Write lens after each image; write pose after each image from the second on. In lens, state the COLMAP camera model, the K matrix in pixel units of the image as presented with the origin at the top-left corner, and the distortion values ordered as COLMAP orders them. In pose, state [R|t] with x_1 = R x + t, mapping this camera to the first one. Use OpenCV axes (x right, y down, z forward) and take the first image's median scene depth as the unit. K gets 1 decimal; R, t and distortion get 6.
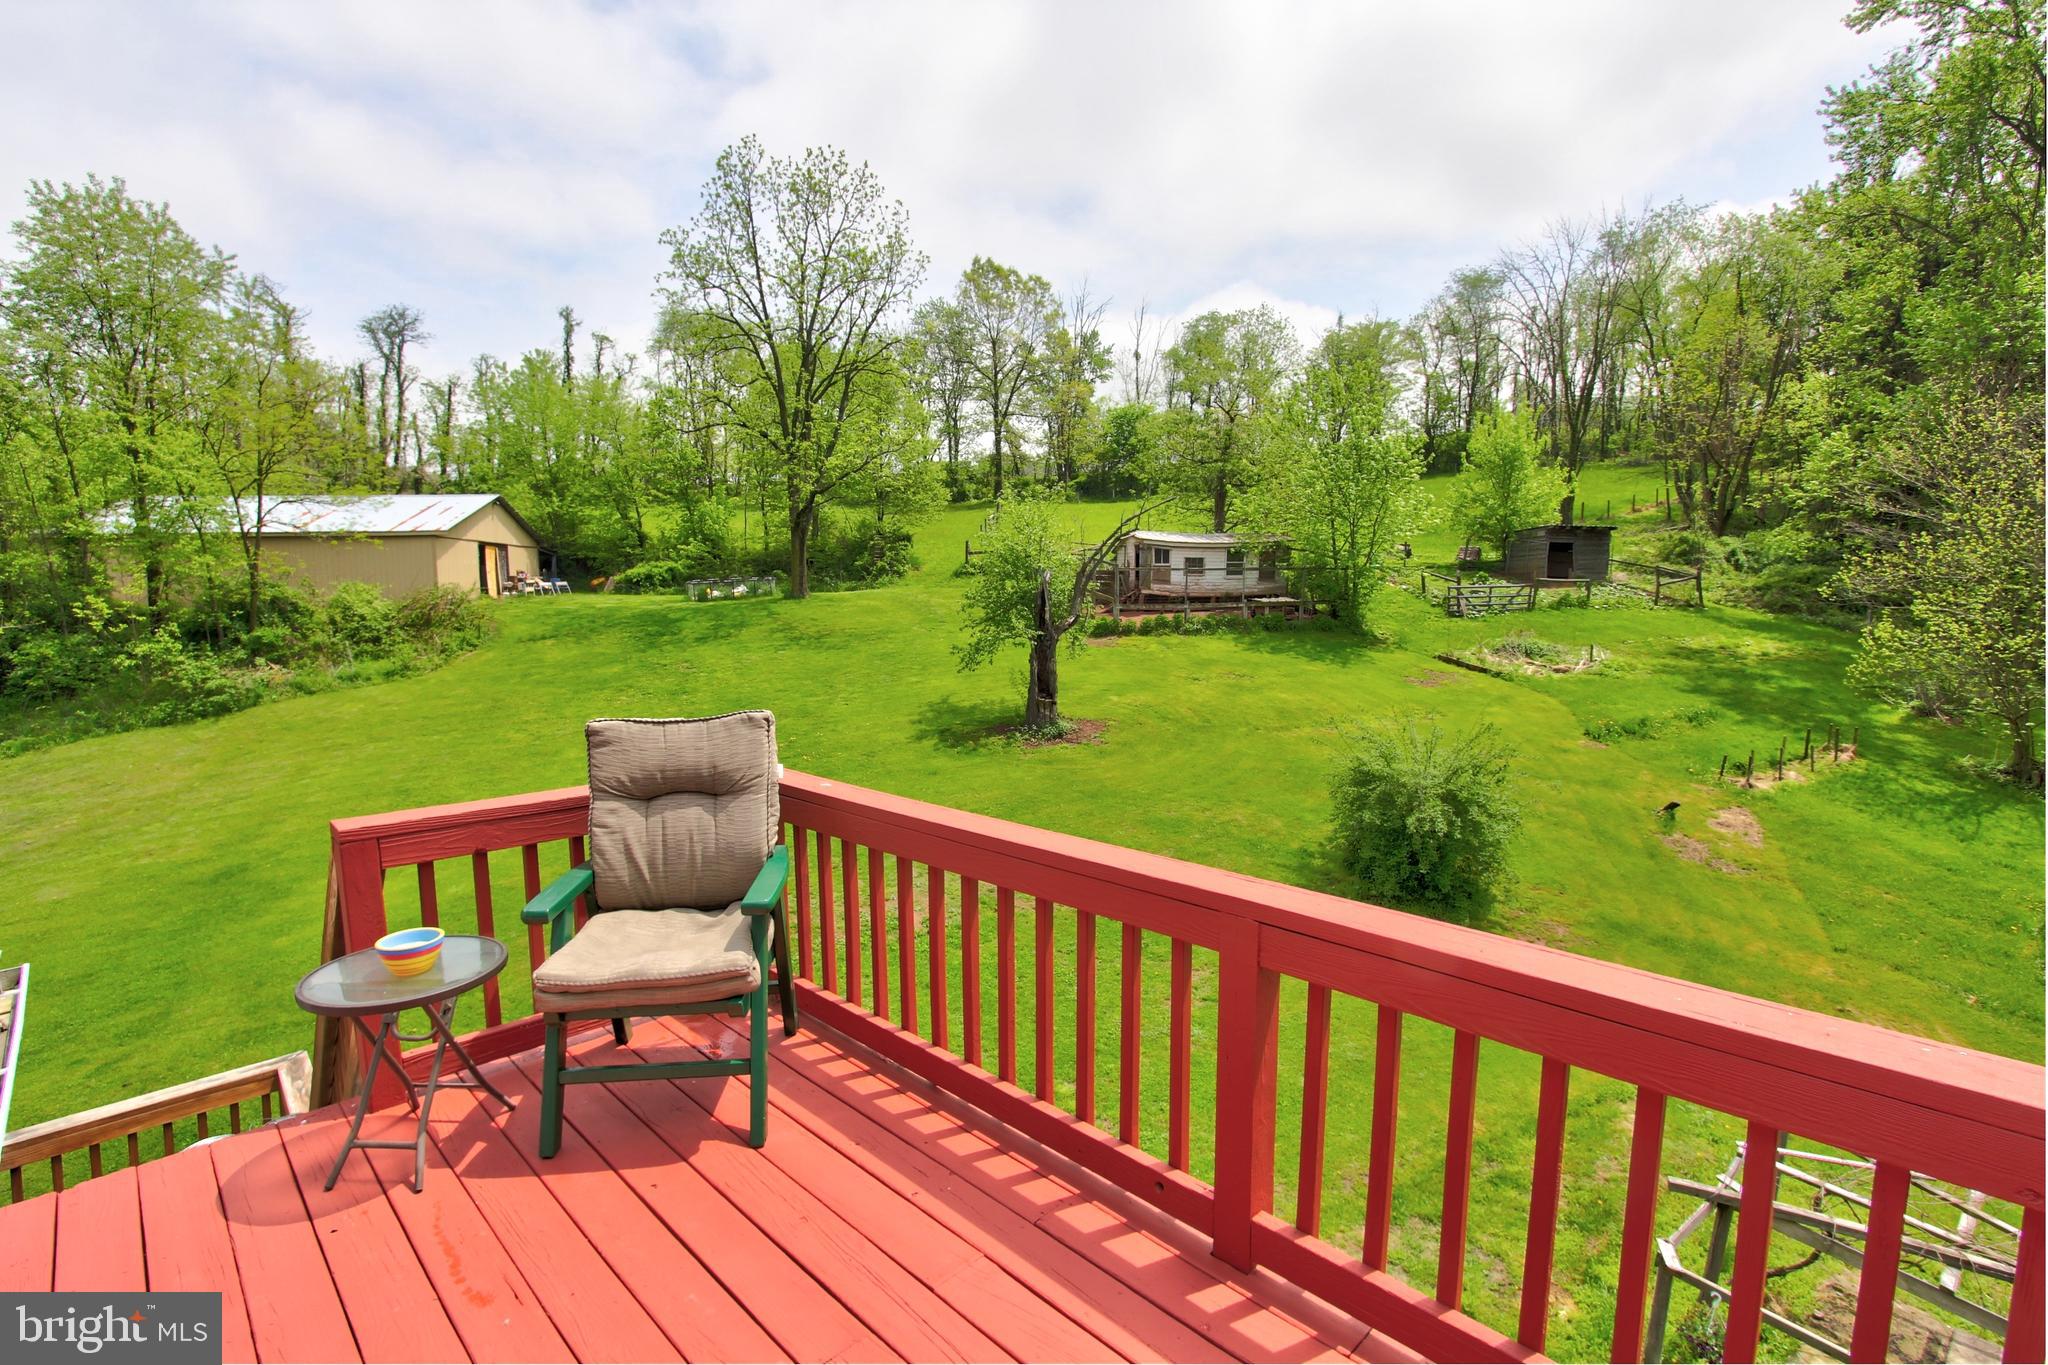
lens RADIAL K [[967.3, 0, 1004.7], [0, 967.3, 690.4], [0, 0, 1]] dist [-0.017354, 0.002519]
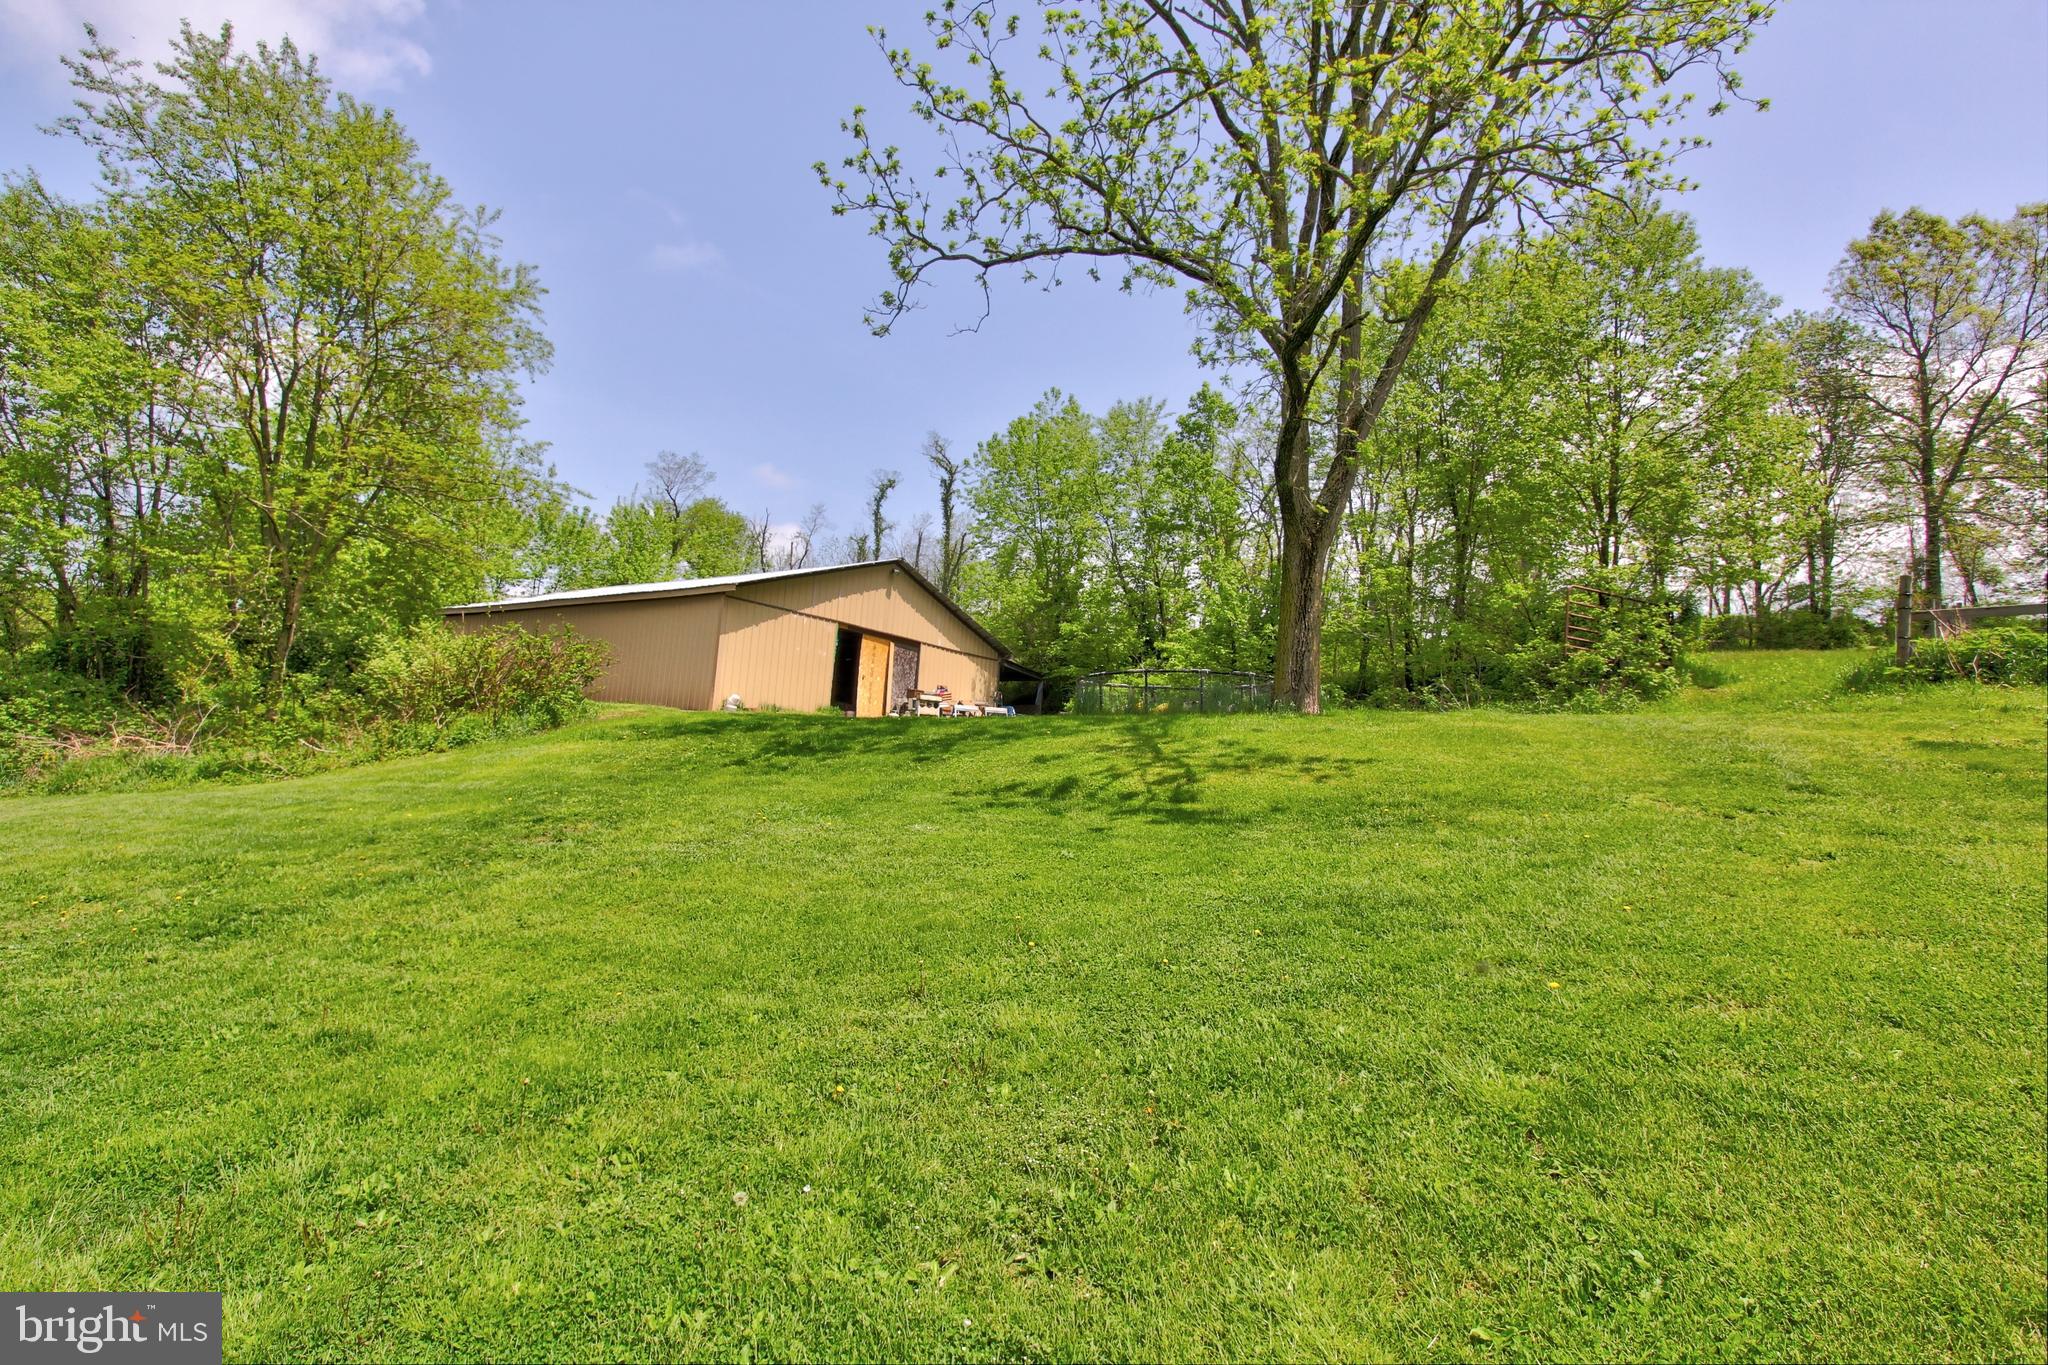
lens RADIAL K [[967.3, 0, 1004.7], [0, 967.3, 690.4], [0, 0, 1]] dist [-0.017354, 0.002519]
pose [[0.730759, 0.003288, -0.682627, -0.045726], [-0.153396, 0.975205, -0.159515, -0.031591], [0.665177, 0.221279, 0.713145, 0.671927]]
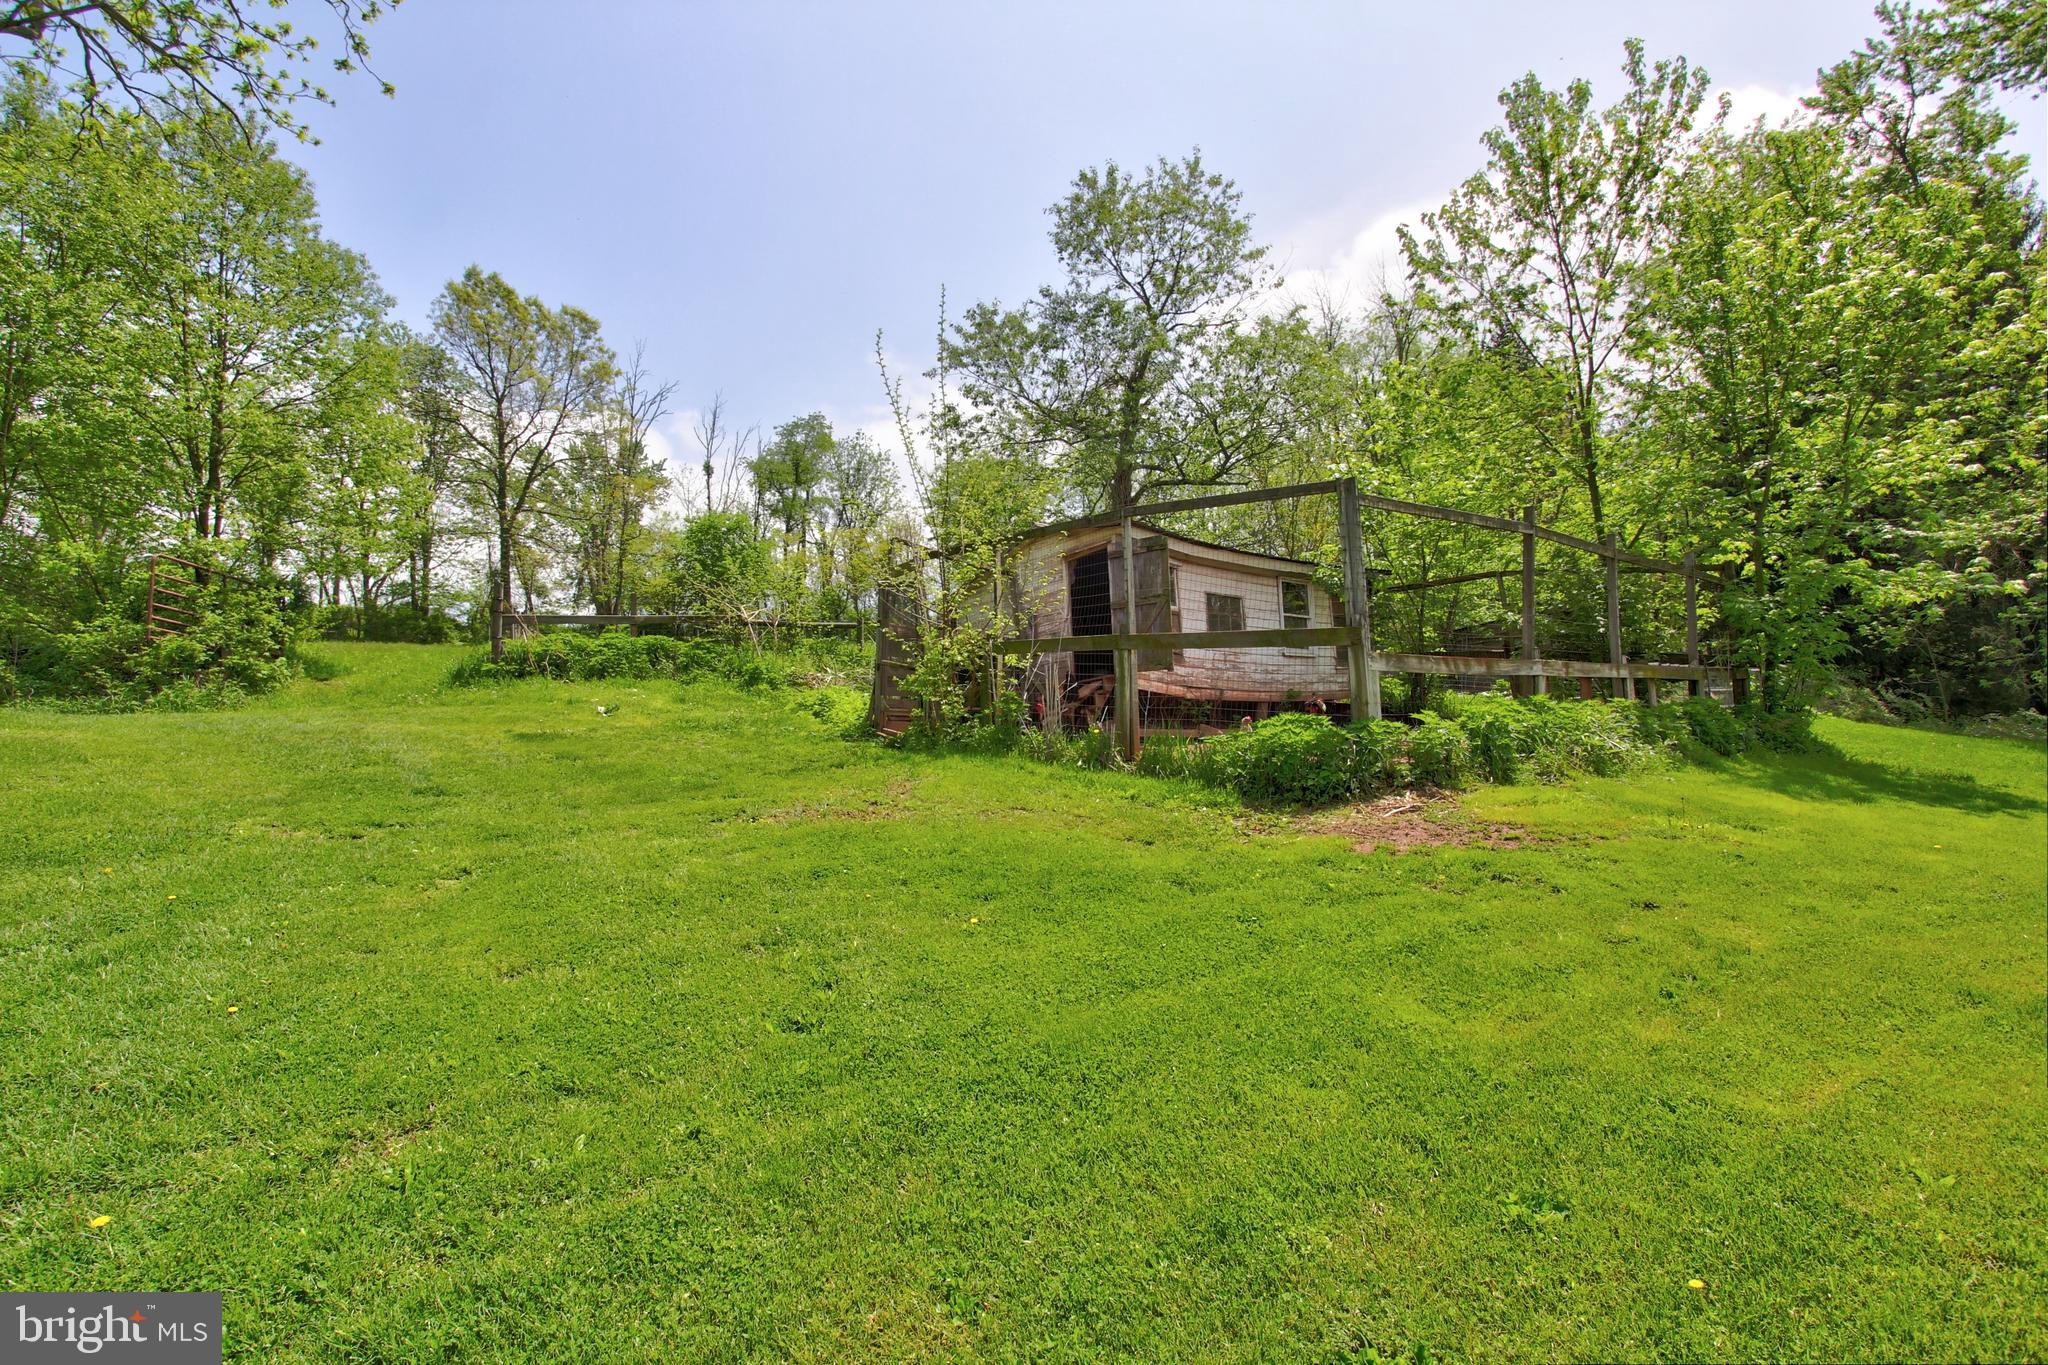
lens RADIAL K [[967.3, 0, 1004.7], [0, 967.3, 690.4], [0, 0, 1]] dist [-0.017354, 0.002519]
pose [[0.875590, 0.006253, 0.483015, -0.051359], [0.097008, 0.977270, -0.188503, -0.040138], [-0.473215, 0.211907, 0.855081, 0.701557]]
